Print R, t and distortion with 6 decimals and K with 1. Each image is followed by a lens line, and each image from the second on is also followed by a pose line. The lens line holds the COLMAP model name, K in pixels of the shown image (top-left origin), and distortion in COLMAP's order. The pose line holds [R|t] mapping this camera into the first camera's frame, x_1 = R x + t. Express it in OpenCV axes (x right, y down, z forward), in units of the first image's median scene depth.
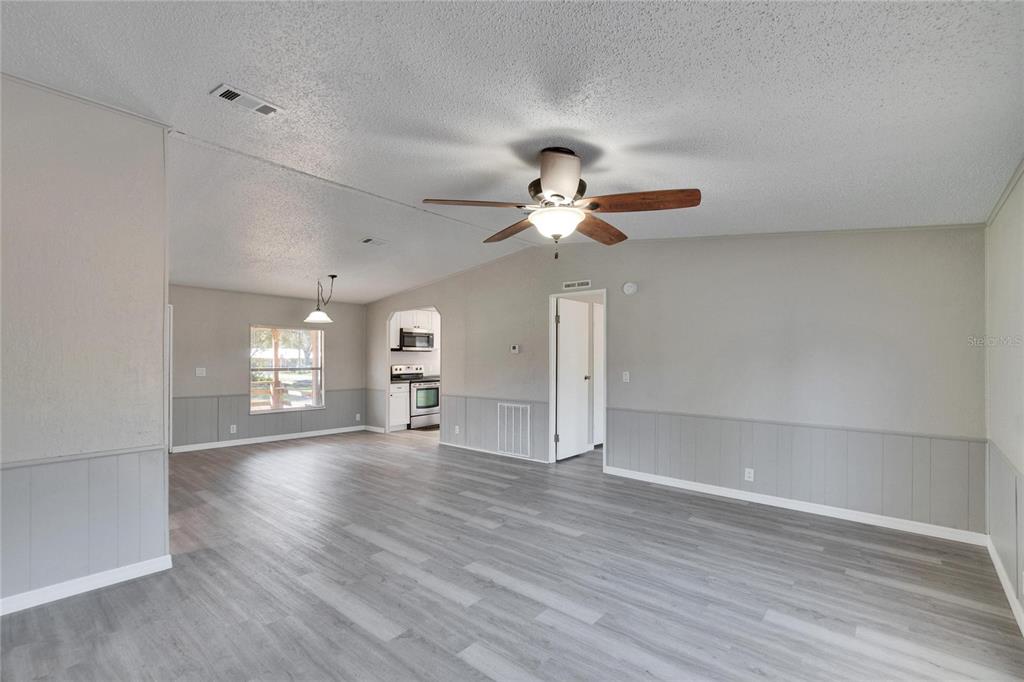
lens RADIAL K [[457.7, 0, 501.9], [0, 457.7, 354.9], [0, 0, 1]] dist [-0.000659, -0.000044]
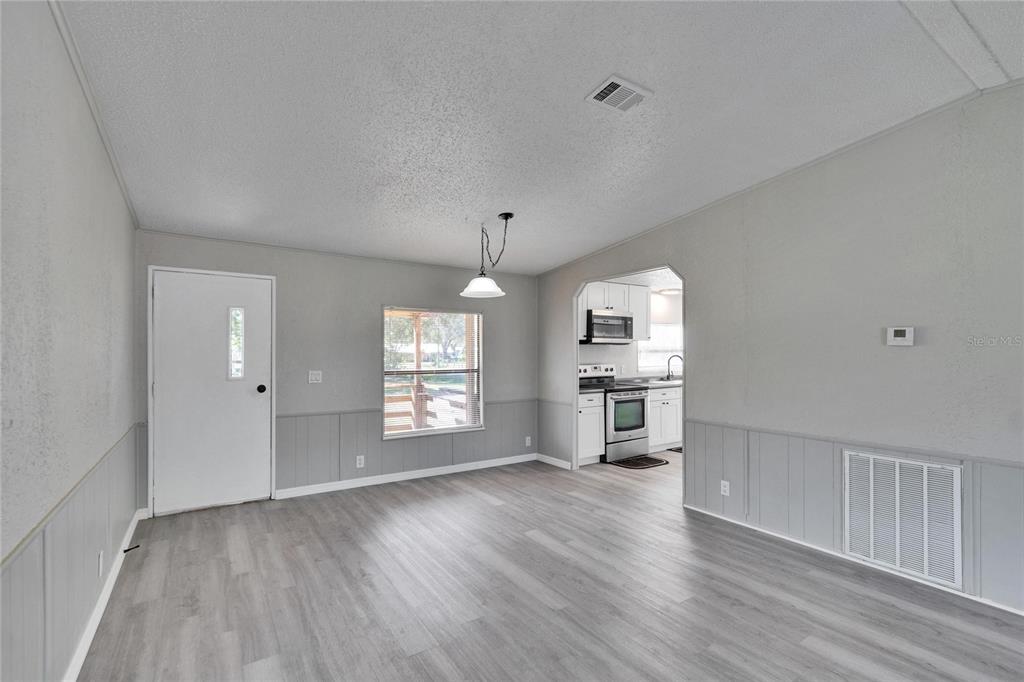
lens RADIAL K [[457.7, 0, 505.7], [0, 457.7, 350.7], [0, 0, 1]] dist [-0.000659, -0.000044]
pose [[0.964303, -0.003253, -0.264780, -0.177501], [0.004415, 0.999983, 0.003792, -0.001686], [0.264764, -0.004826, 0.964301, 0.357523]]
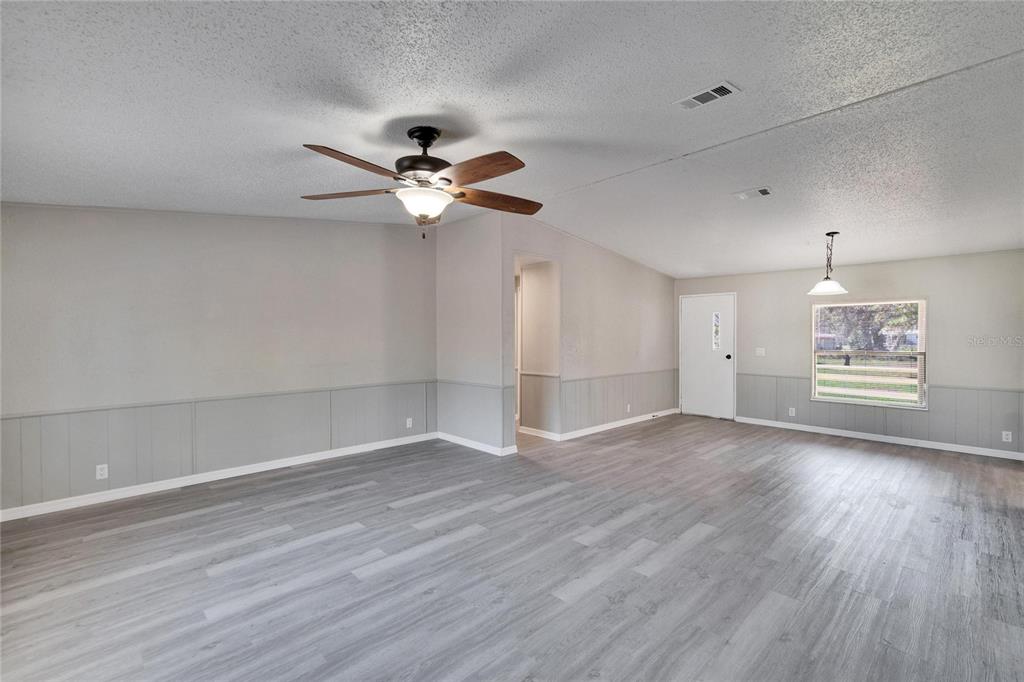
lens RADIAL K [[457.7, 0, 515.3], [0, 457.7, 339.4], [0, 0, 1]] dist [-0.000659, -0.000044]
pose [[-0.084160, 0.004065, -0.996444, 0.371503], [0.000427, 0.999992, 0.004044, 0.002841], [0.996452, -0.000085, -0.084161, 0.432544]]
